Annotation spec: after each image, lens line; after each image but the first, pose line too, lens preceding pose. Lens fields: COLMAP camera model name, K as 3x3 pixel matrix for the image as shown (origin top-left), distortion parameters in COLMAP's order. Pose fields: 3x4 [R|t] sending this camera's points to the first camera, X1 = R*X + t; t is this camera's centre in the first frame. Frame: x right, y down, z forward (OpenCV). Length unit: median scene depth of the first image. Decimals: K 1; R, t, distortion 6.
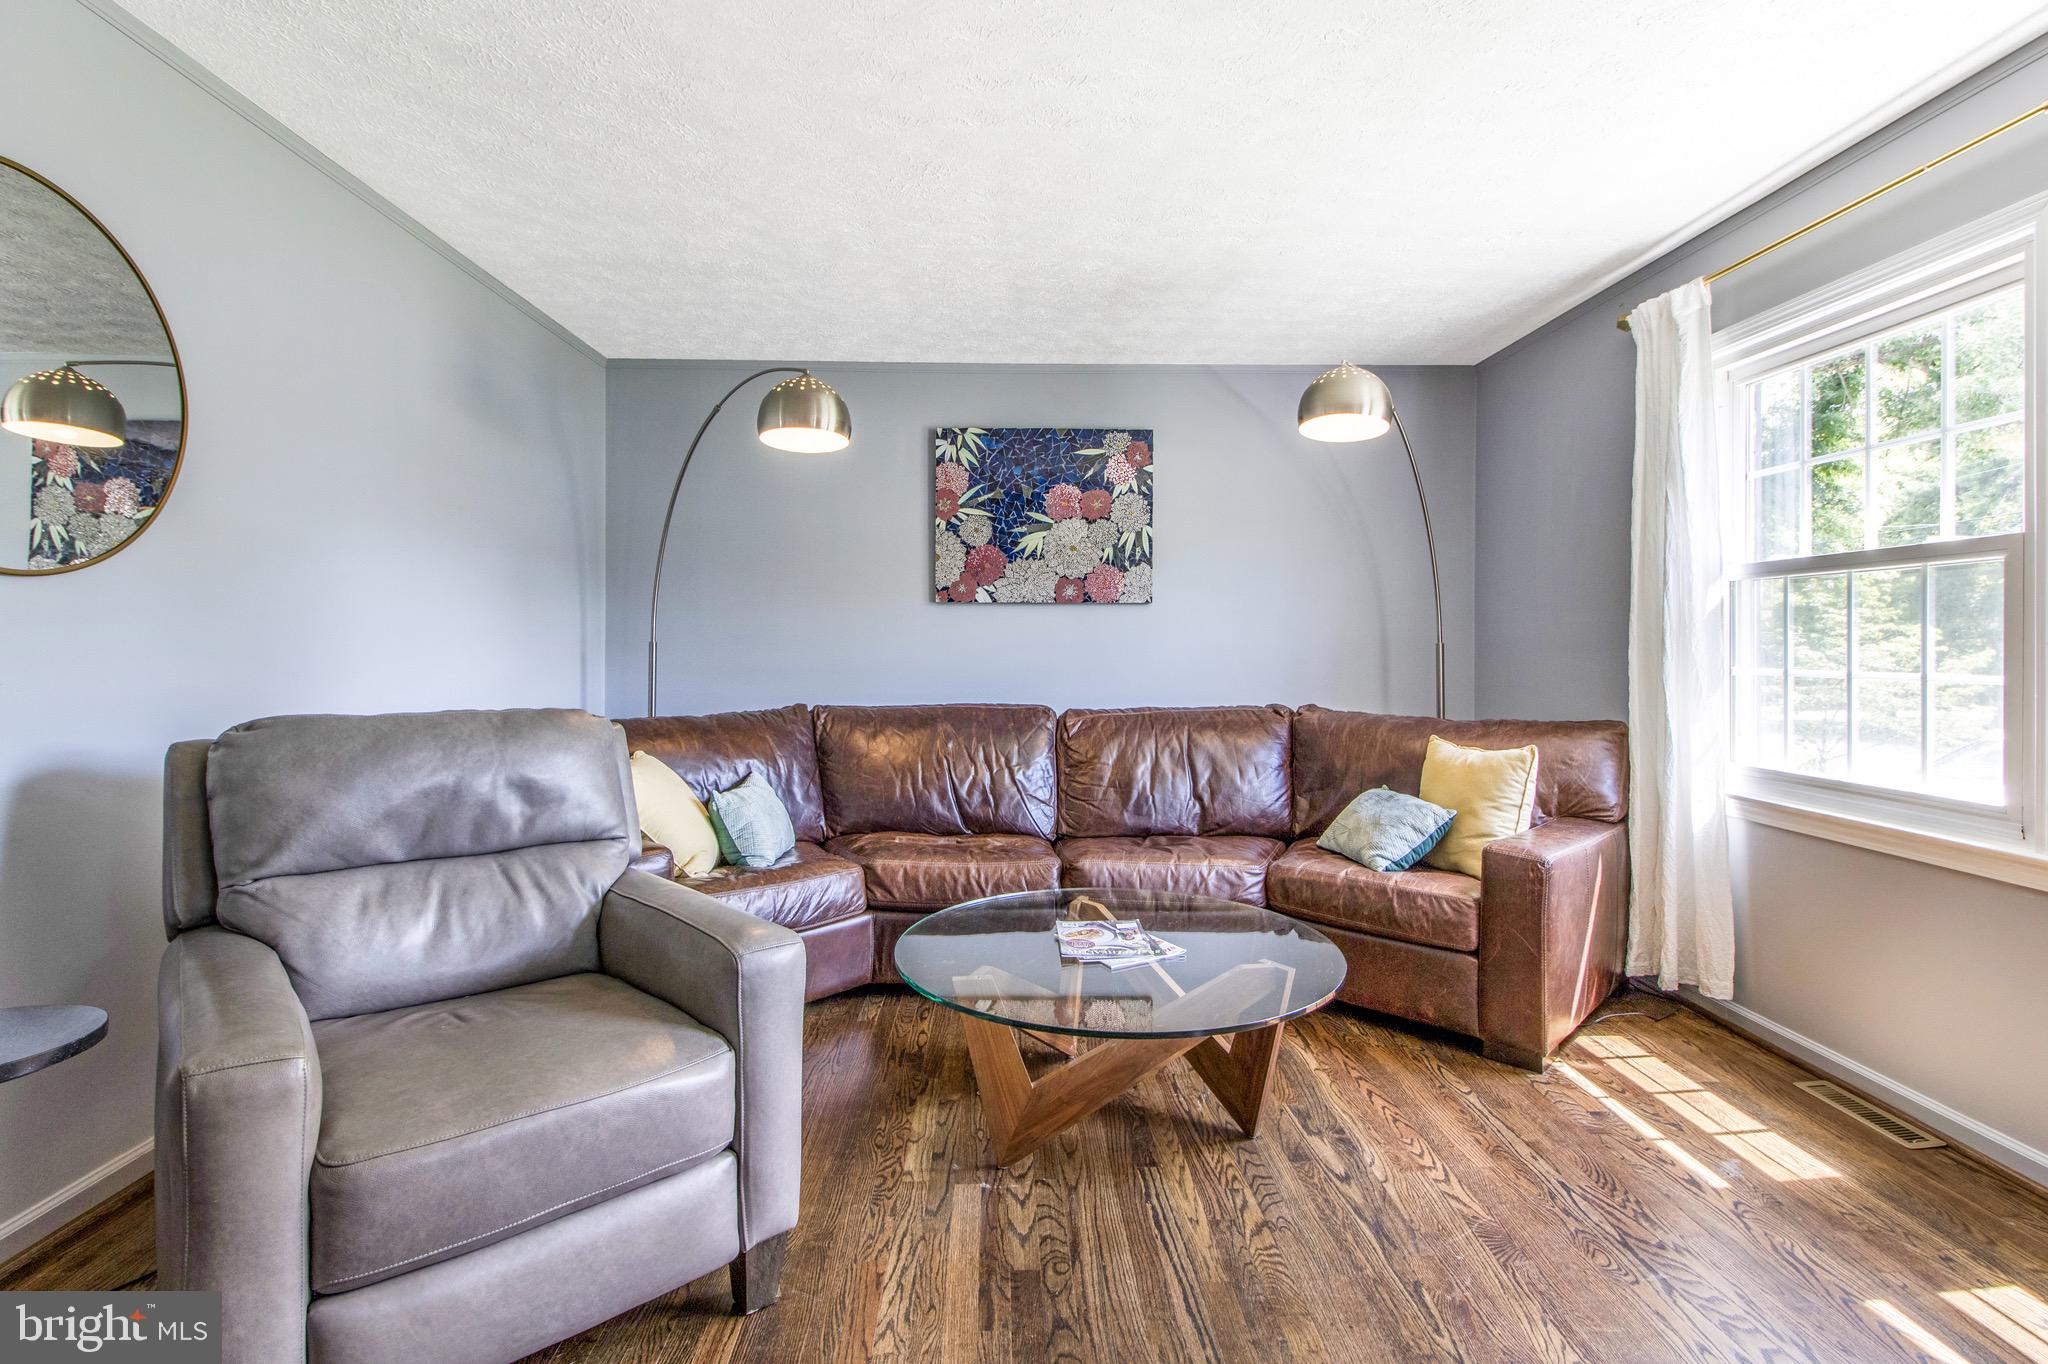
lens RADIAL K [[962.2, 0, 1018.6], [0, 962.2, 658.6], [0, 0, 1]] dist [0.022042, -0.016784]
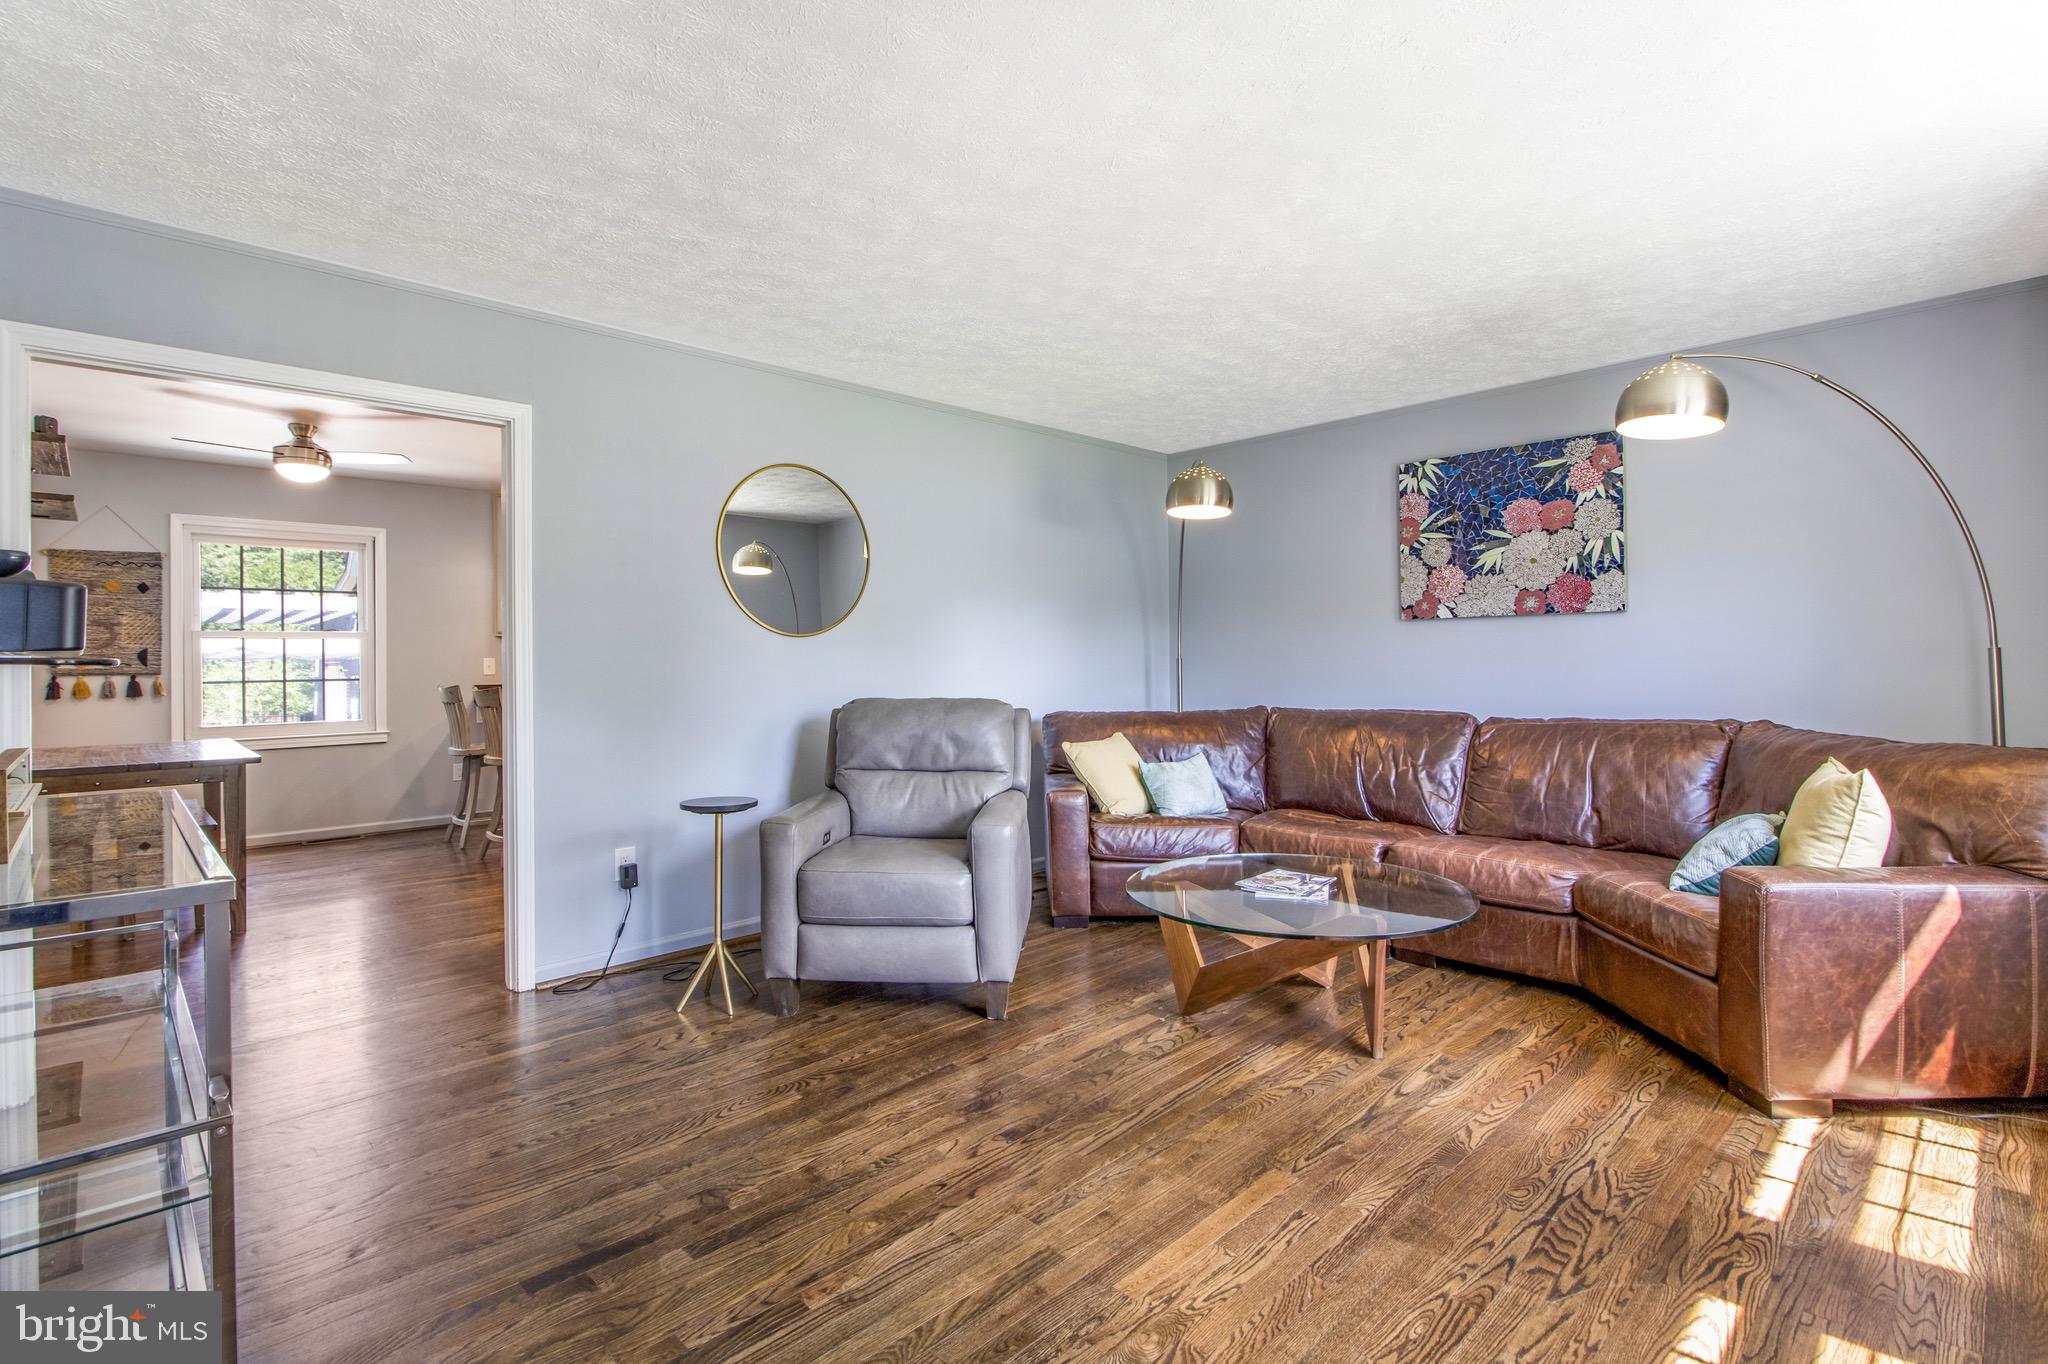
lens RADIAL K [[948.3, 0, 1024.0], [0, 948.3, 682.0], [0, 0, 1]] dist [0.002383, -0.014643]
pose [[0.680361, 0.005751, -0.732854, 0.498910], [0.003366, 0.999934, 0.010972, 0.000674], [0.732869, -0.009932, 0.680297, -0.088872]]
